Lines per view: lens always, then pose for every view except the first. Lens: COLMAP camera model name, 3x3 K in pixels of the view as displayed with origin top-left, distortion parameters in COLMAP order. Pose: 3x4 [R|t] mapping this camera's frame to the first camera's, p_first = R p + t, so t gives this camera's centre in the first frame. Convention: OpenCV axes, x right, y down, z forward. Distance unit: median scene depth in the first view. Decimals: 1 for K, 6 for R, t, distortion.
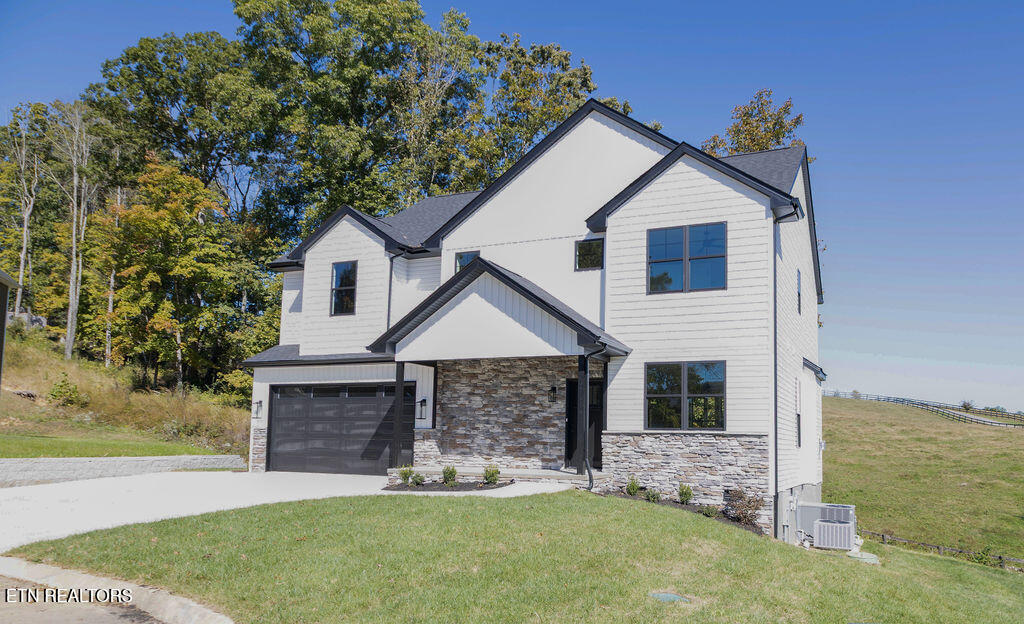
lens RADIAL K [[736.3, 0, 558.3], [0, 736.3, 379.9], [0, 0, 1]] dist [0.025050, -0.003498]
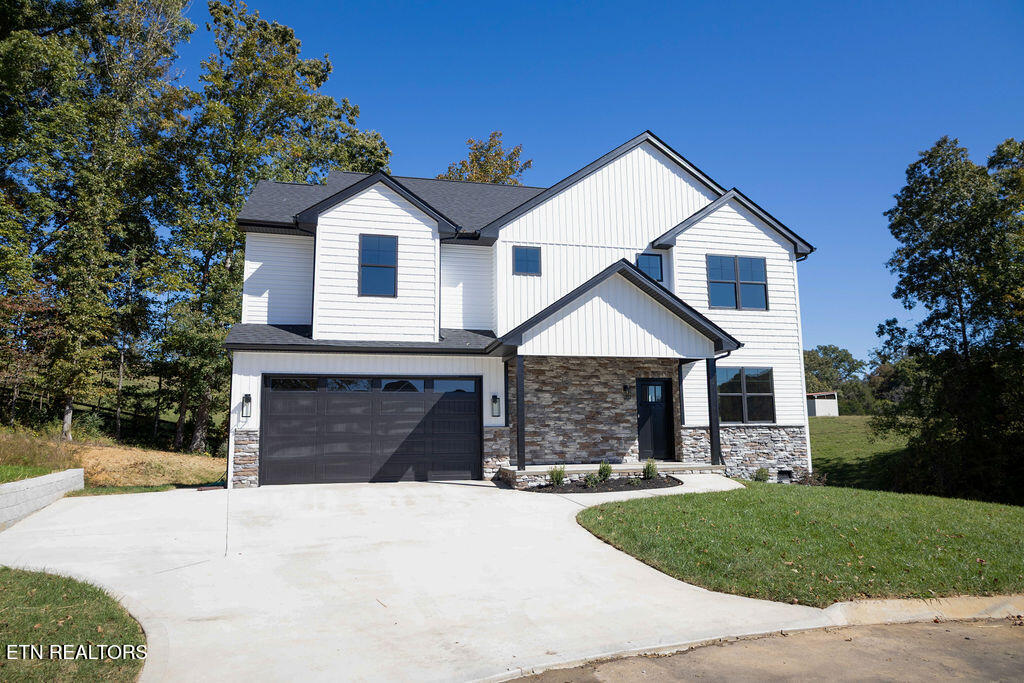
lens RADIAL K [[668.9, 0, 513.3], [0, 668.9, 341.7], [0, 0, 1]] dist [0.004437, 0.003932]
pose [[0.788236, 0.056106, 0.612810, -0.730048], [-0.027408, 0.998048, -0.056123, 0.005273], [-0.614763, 0.027442, 0.788235, 0.327195]]
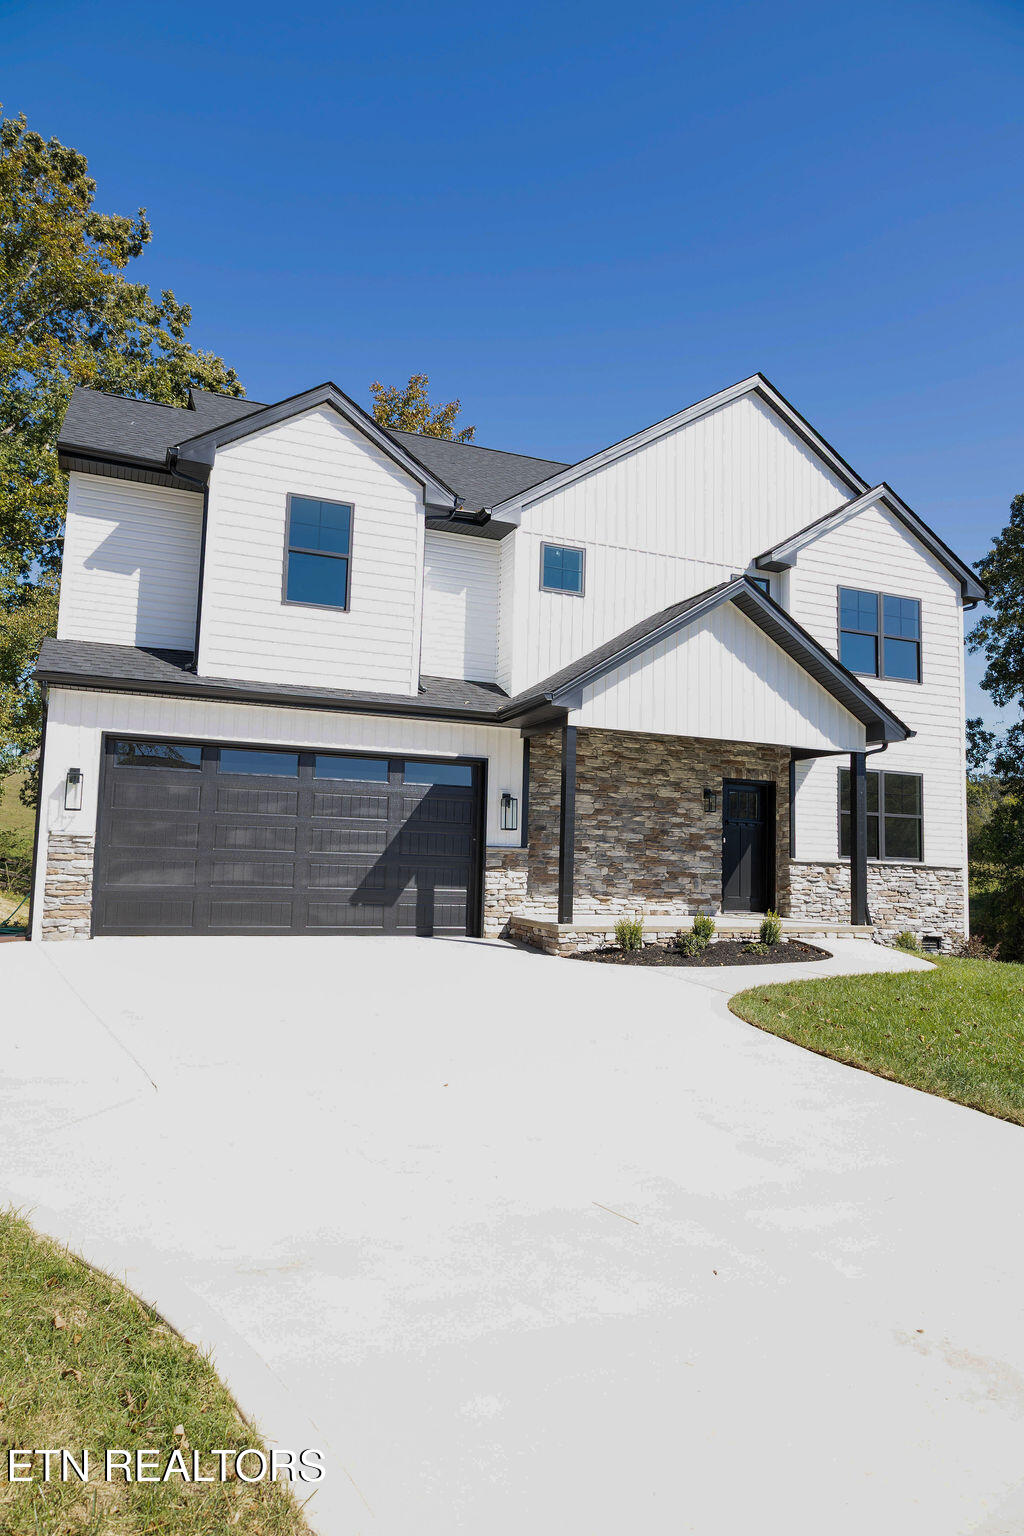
lens RADIAL K [[1003.4, 0, 509.2], [0, 1003.4, 765.6], [0, 0, 1]] dist [0.004437, 0.003932]
pose [[0.684108, 0.074594, 0.725556, -0.766795], [-0.080077, 0.996425, -0.026939, 0.026507], [-0.724972, -0.039671, 0.687635, 0.511667]]
